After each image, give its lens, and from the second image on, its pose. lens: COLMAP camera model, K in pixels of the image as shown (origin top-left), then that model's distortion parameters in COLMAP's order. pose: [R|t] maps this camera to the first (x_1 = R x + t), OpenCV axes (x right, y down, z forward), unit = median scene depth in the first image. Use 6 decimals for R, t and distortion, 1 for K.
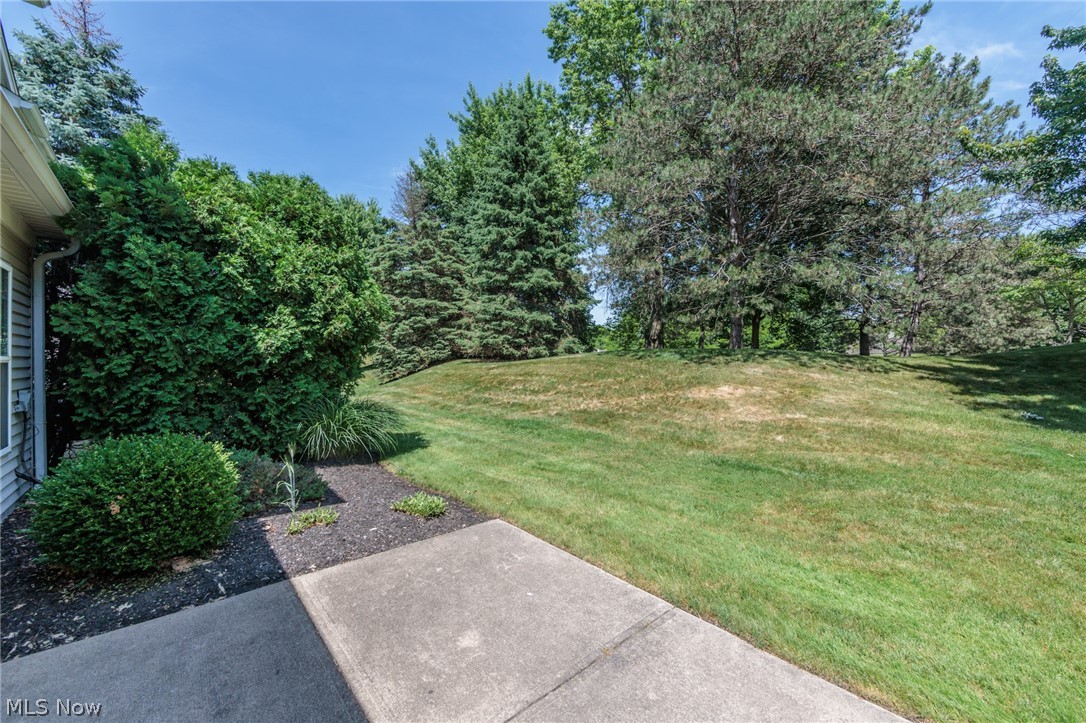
lens RADIAL K [[423.3, 0, 547.9], [0, 423.3, 363.5], [0, 0, 1]] dist [-0.000607, -0.000088]
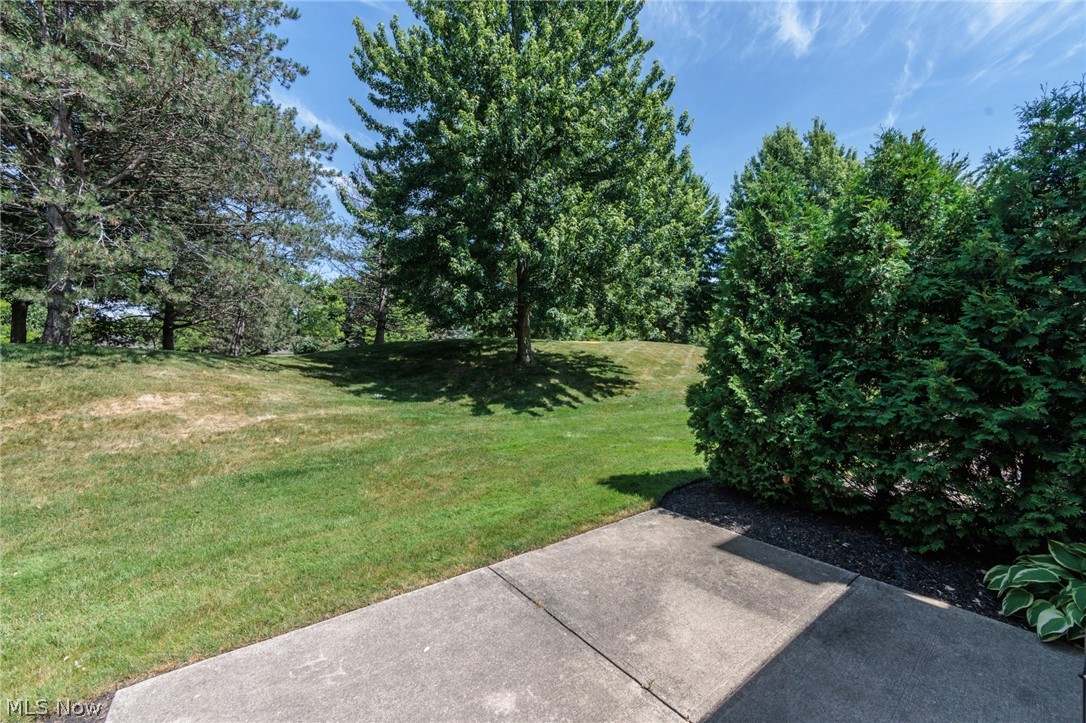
lens RADIAL K [[423.3, 0, 539.3], [0, 423.3, 364.3], [0, 0, 1]] dist [-0.000607, -0.000088]
pose [[0.085226, -0.013680, 0.996268, -0.276660], [0.014622, 0.999815, 0.012478, -0.001342], [-0.996254, 0.013504, 0.085410, 0.239788]]
